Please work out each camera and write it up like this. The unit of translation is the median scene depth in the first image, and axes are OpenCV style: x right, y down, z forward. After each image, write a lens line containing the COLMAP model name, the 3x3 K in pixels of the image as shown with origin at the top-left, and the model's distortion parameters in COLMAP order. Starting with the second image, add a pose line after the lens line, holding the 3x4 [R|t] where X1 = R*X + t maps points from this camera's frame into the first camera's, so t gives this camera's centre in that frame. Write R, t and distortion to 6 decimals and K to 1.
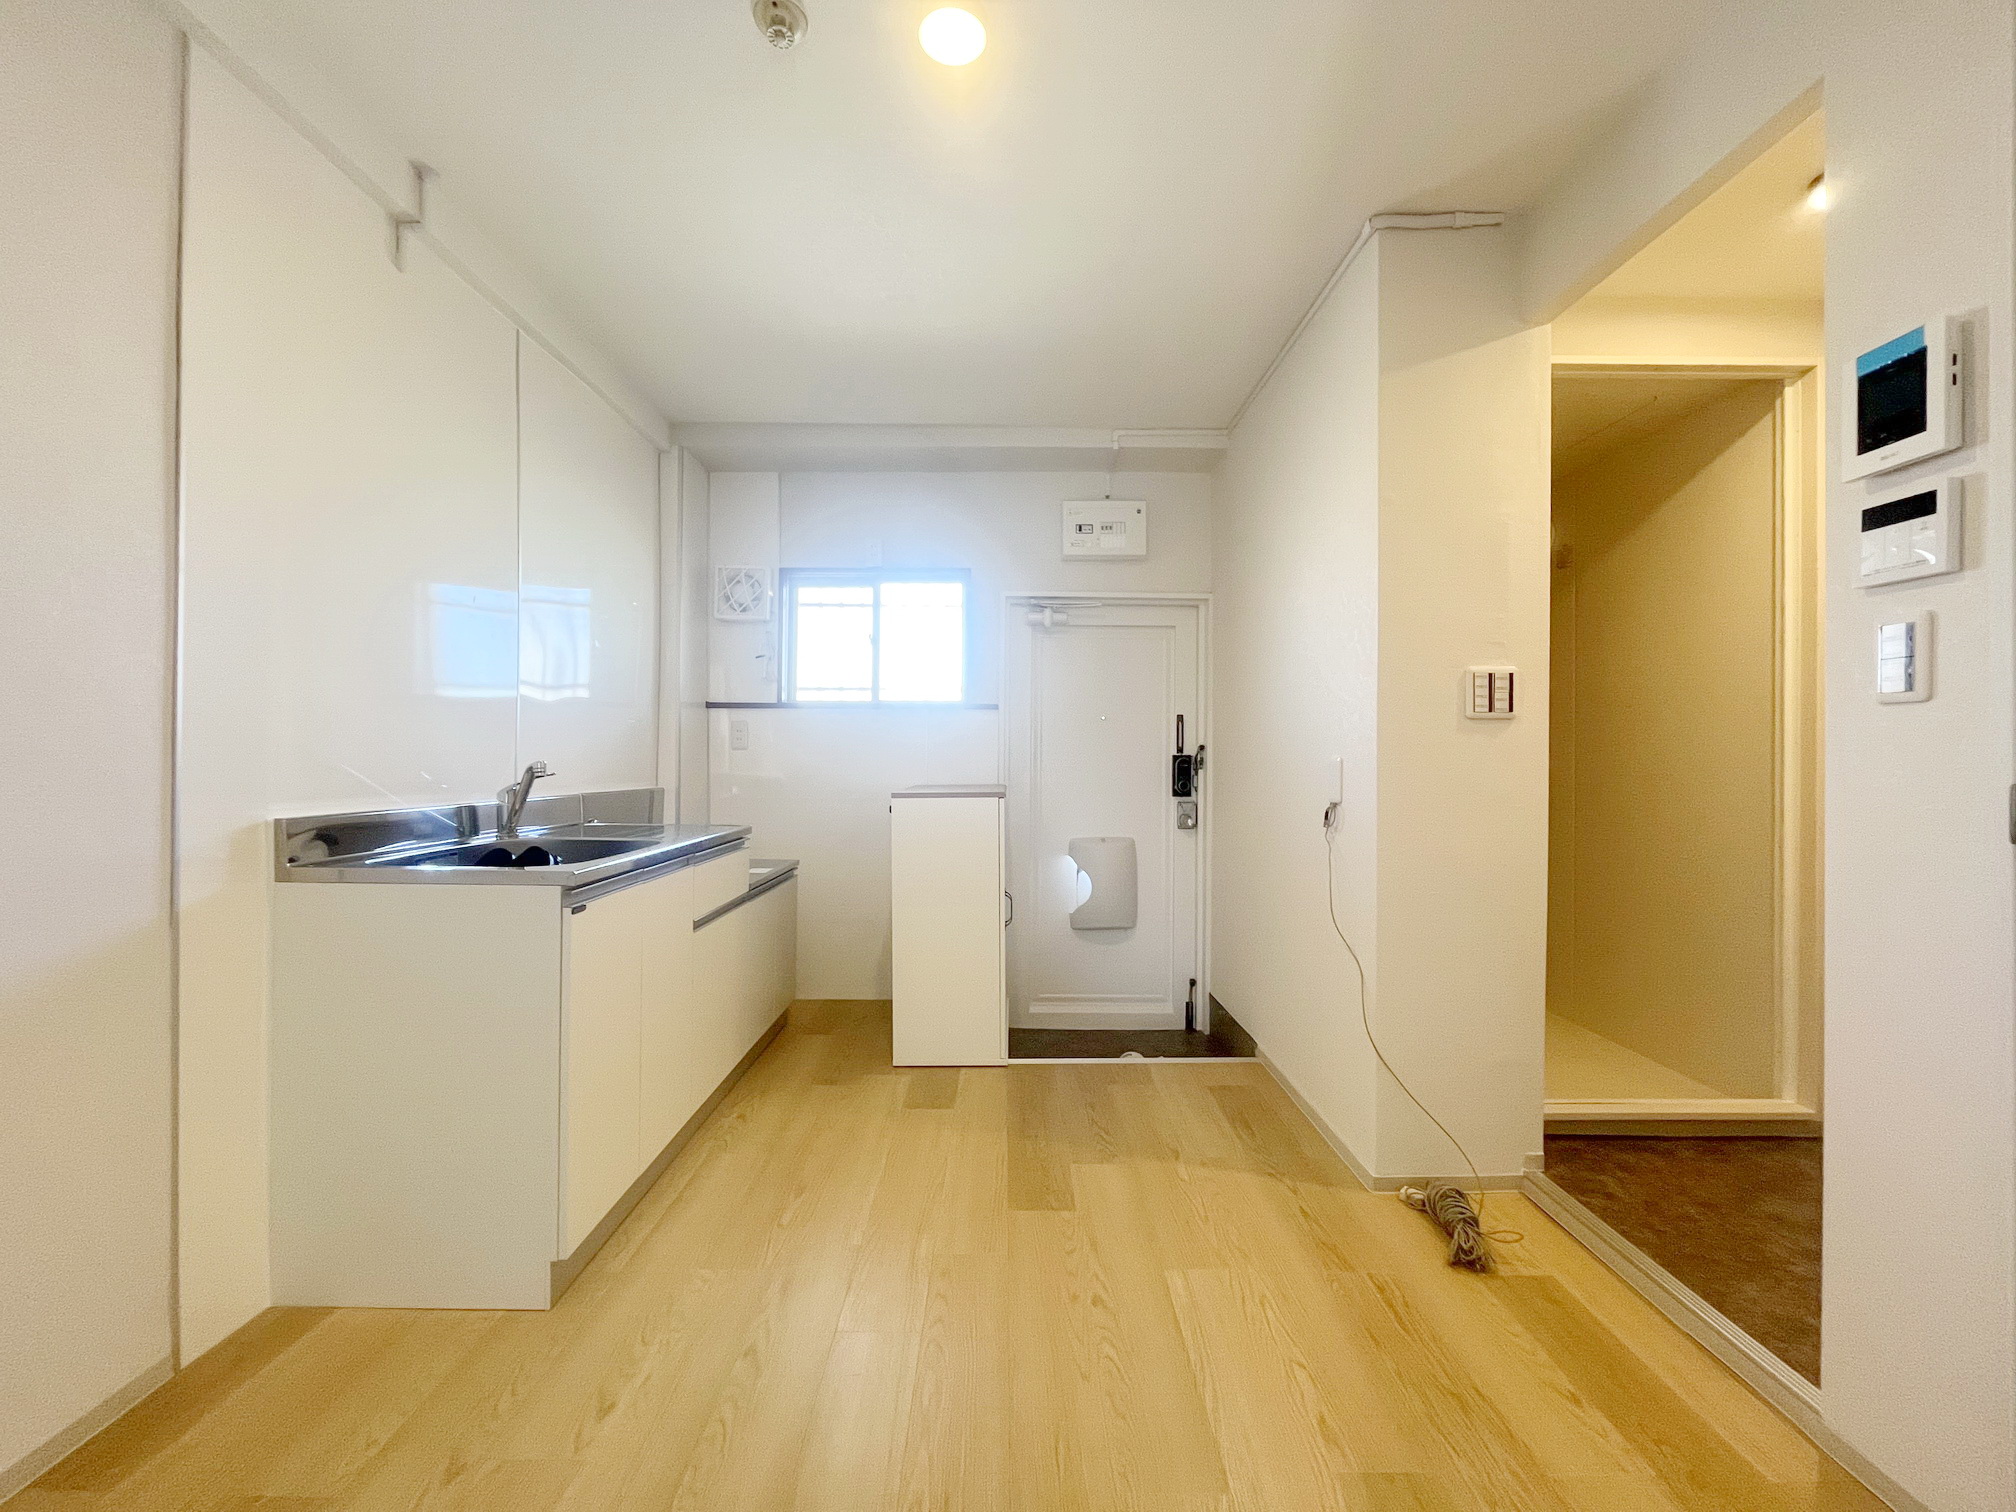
lens RADIAL K [[817.7, 0, 1007.4], [0, 817.7, 755.7], [0, 0, 1]] dist [0.000146, -0.000236]
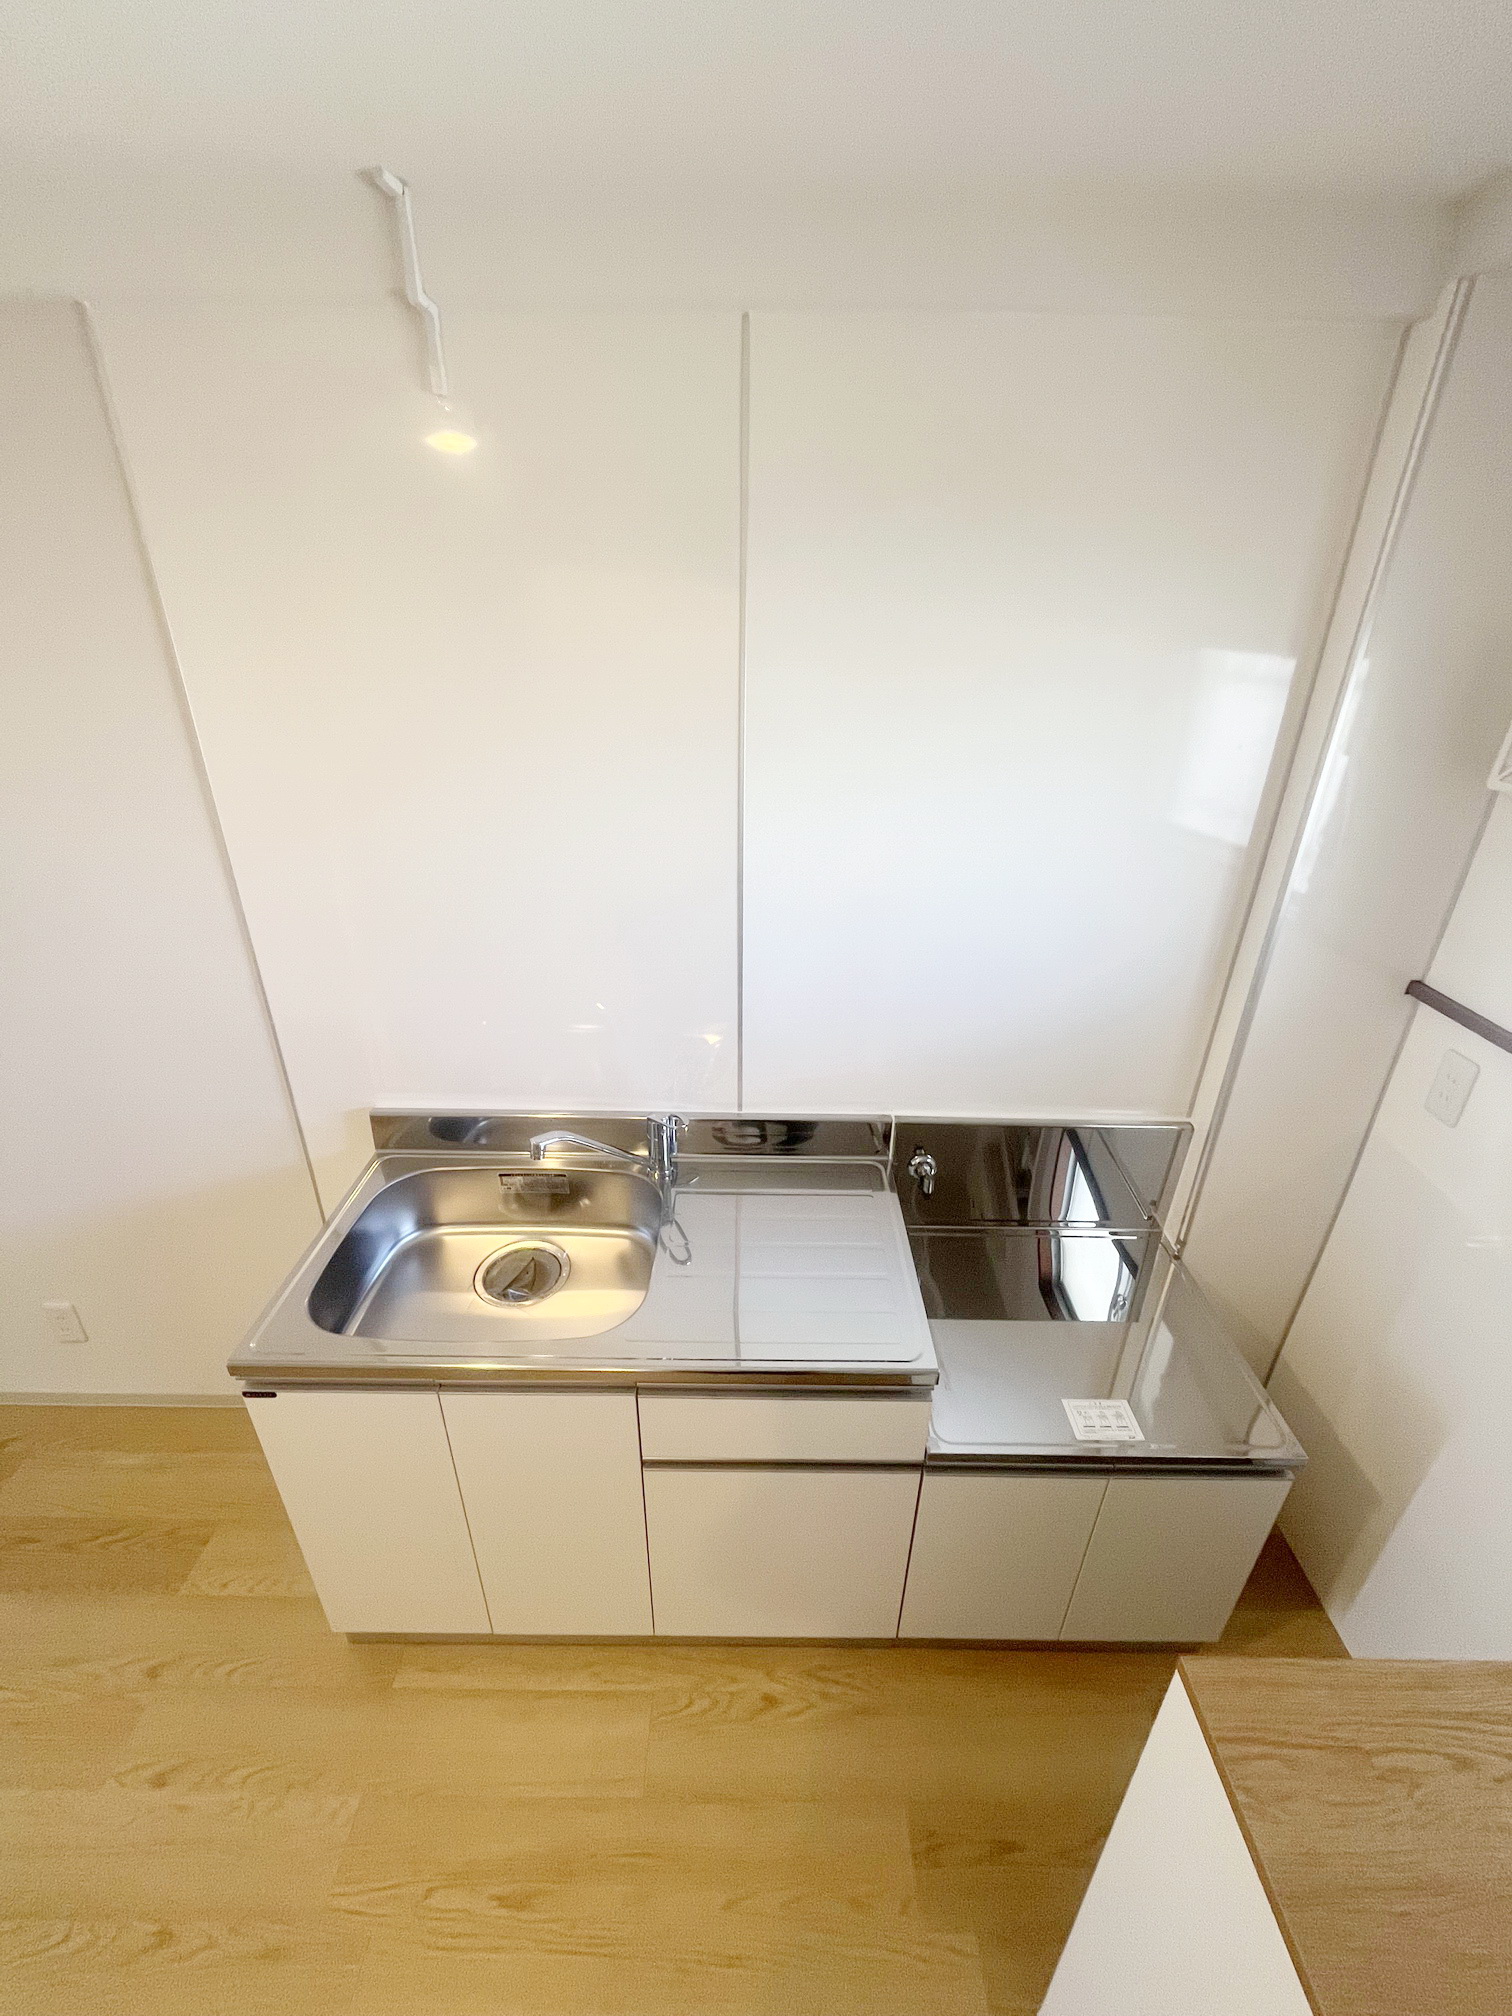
lens RADIAL K [[817.7, 0, 754.7], [0, 817.7, 1010.5], [0, 0, 1]] dist [0.000146, -0.000236]
pose [[-0.013056, 0.423557, -0.905775, 0.031332], [-0.007291, 0.905788, 0.423668, -0.329732], [0.999888, 0.012135, -0.008738, 0.969475]]
